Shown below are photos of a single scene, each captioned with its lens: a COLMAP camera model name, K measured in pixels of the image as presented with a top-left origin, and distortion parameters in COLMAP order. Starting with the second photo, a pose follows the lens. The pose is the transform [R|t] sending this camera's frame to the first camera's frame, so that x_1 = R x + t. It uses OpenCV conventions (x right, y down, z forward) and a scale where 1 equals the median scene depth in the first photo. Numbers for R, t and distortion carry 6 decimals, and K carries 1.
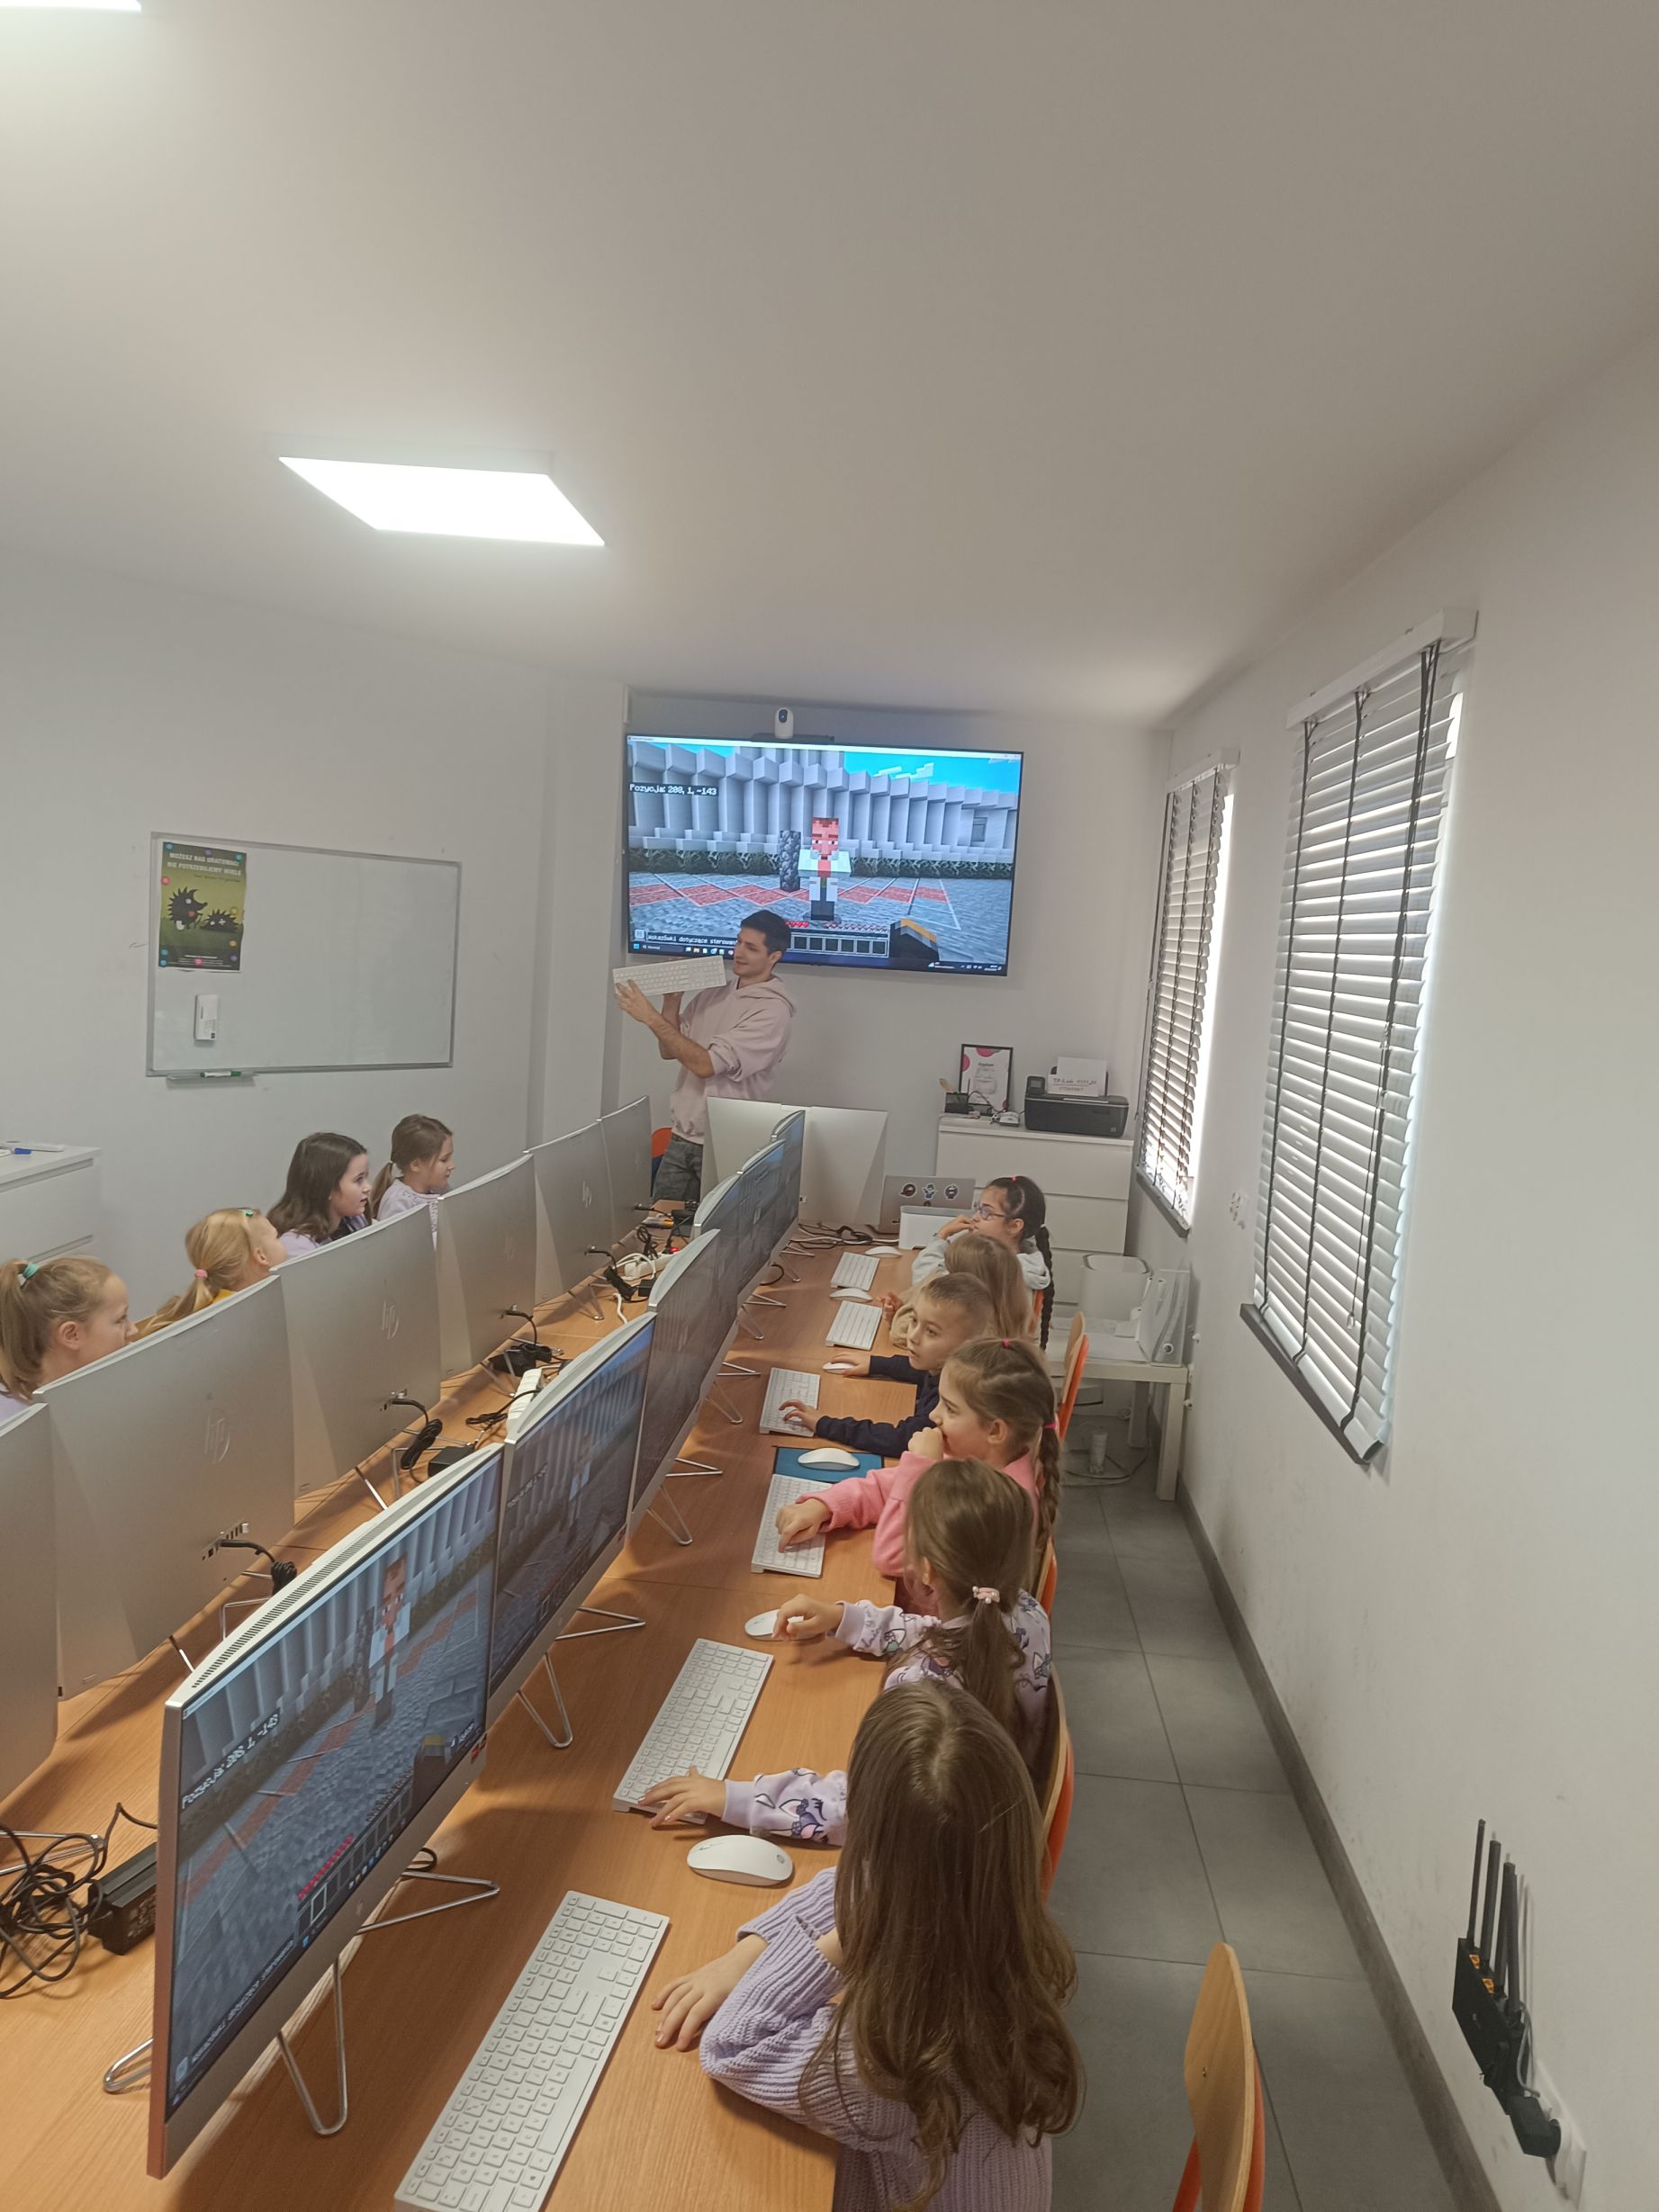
lens RADIAL K [[1525.6, 0, 832.8], [0, 1525.6, 1060.9], [0, 0, 1]] dist [0.104166, 0.003599]
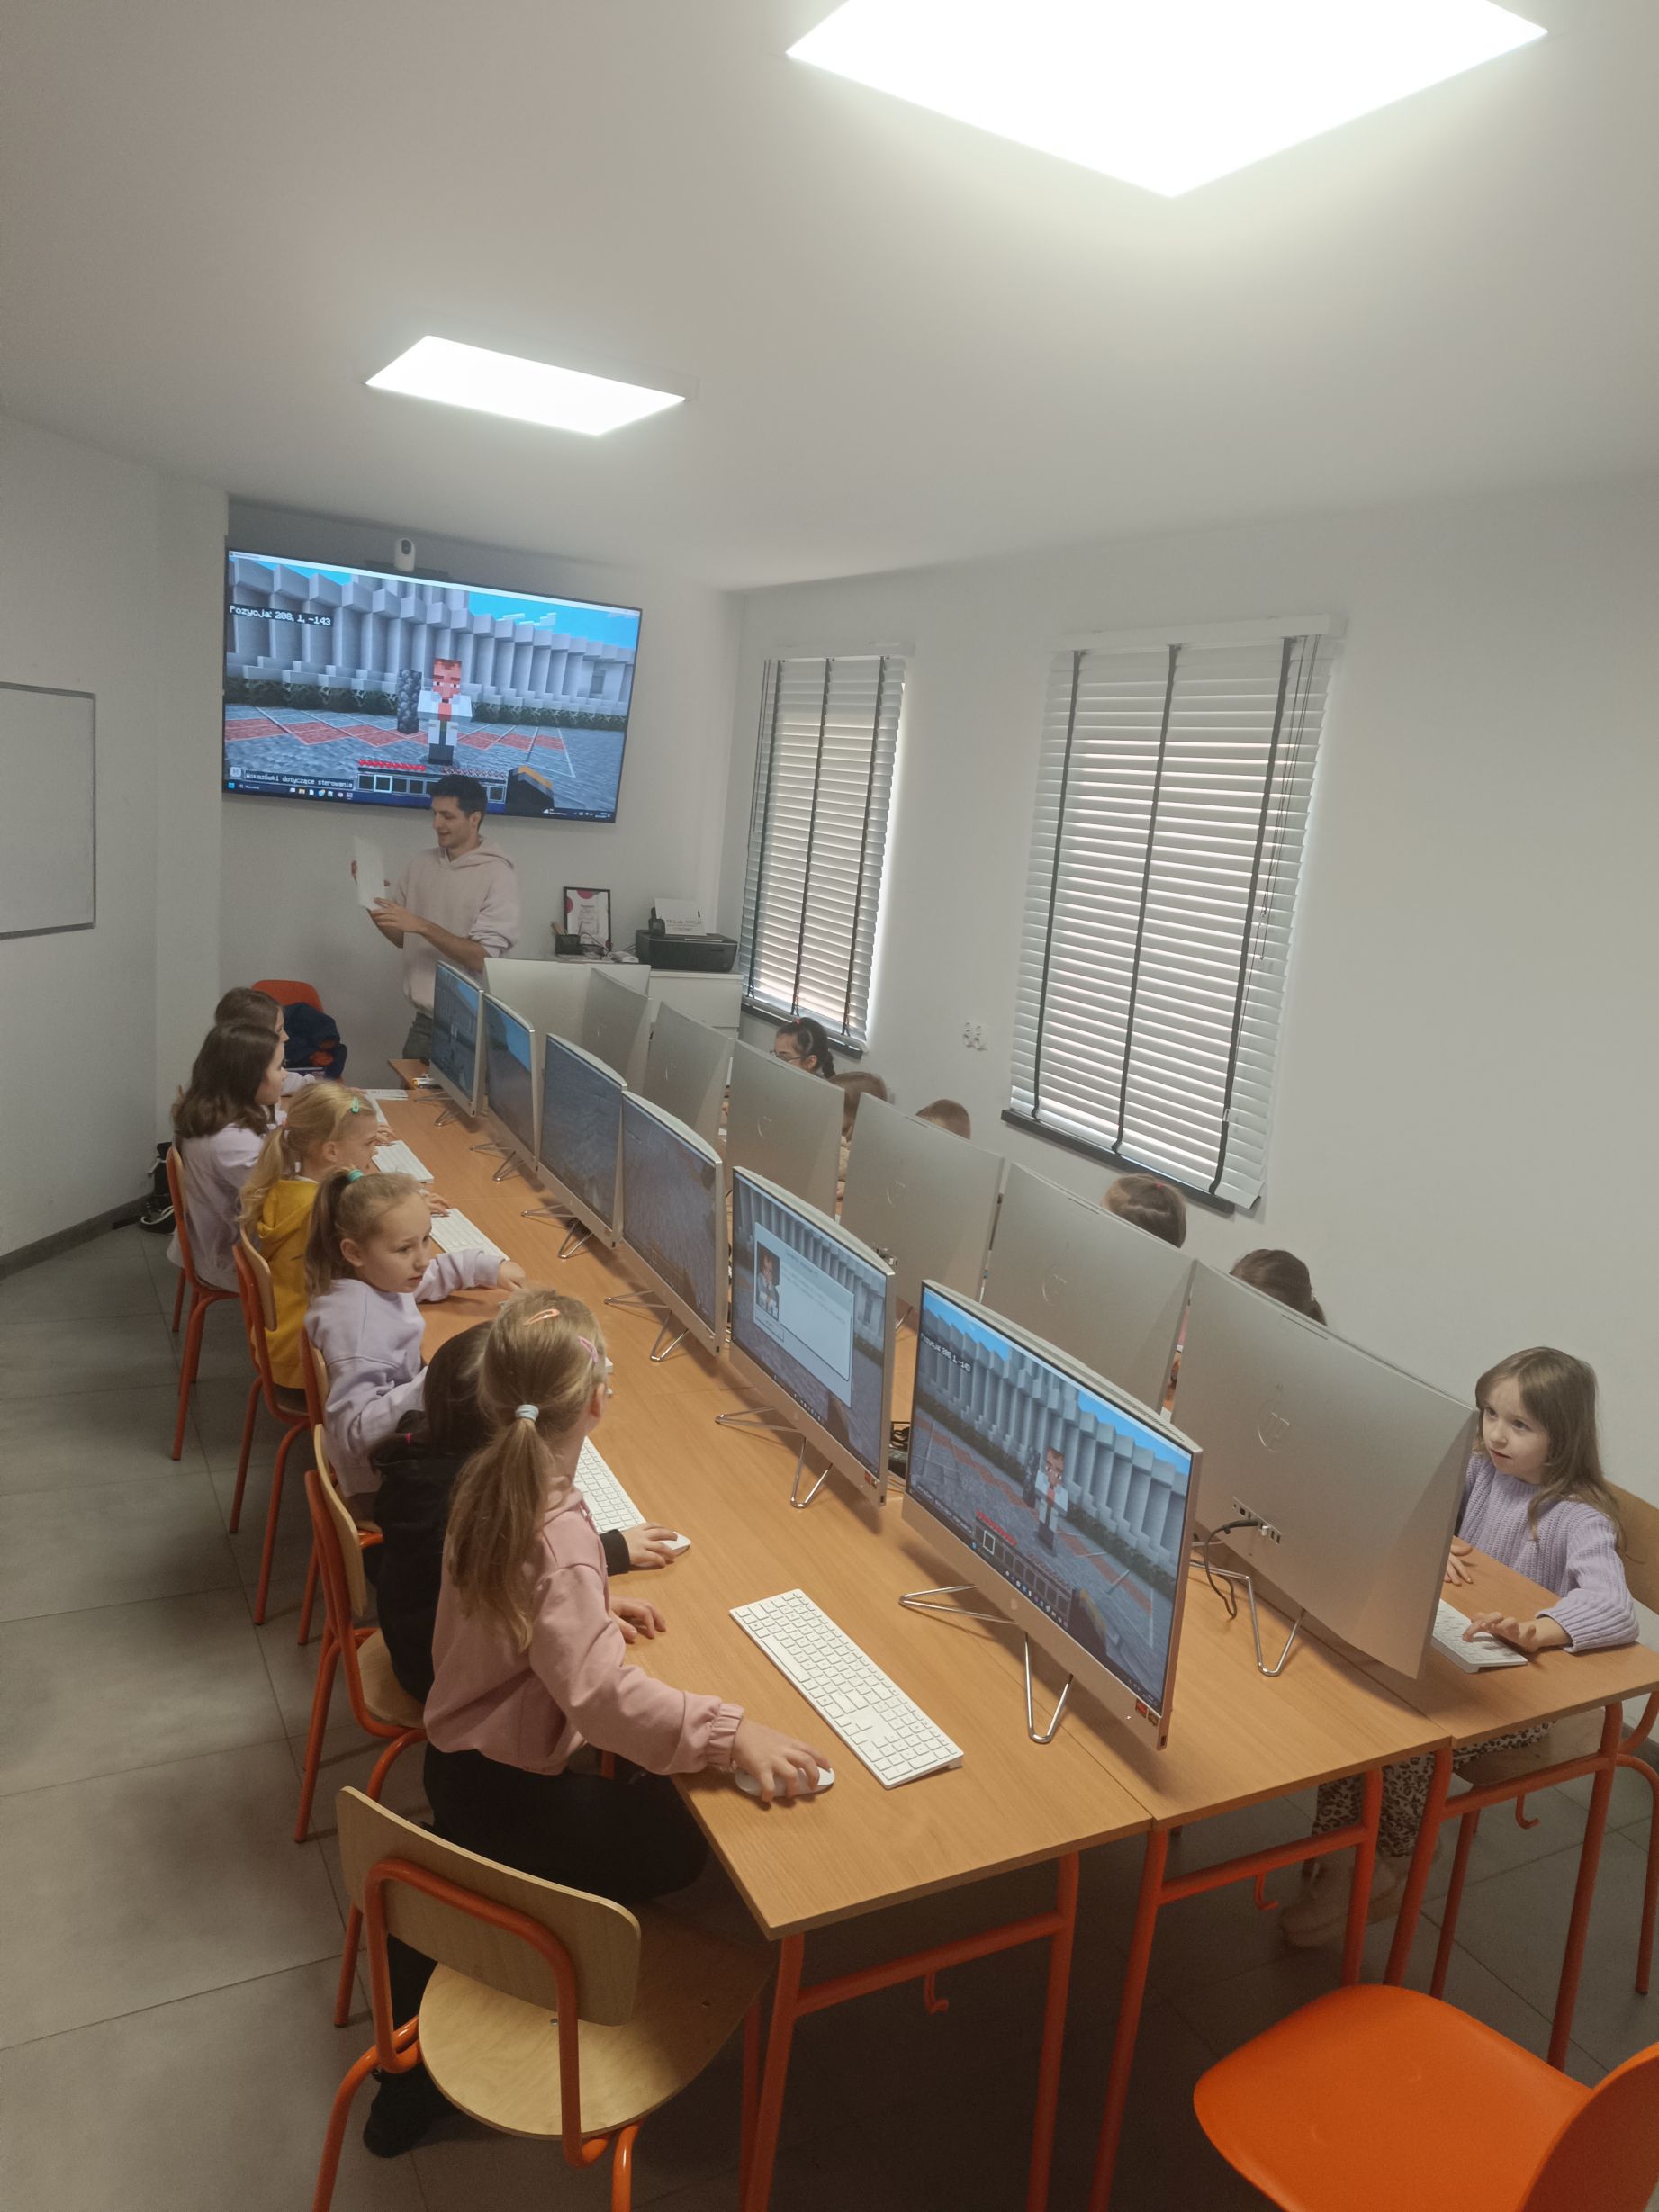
lens RADIAL K [[1525.6, 0, 832.8], [0, 1525.6, 1060.9], [0, 0, 1]] dist [0.104166, 0.003599]
pose [[0.852858, -0.077228, 0.516401, -0.327832], [0.007614, 0.990736, 0.135589, -0.036051], [-0.522088, -0.111706, 0.845545, 0.001123]]
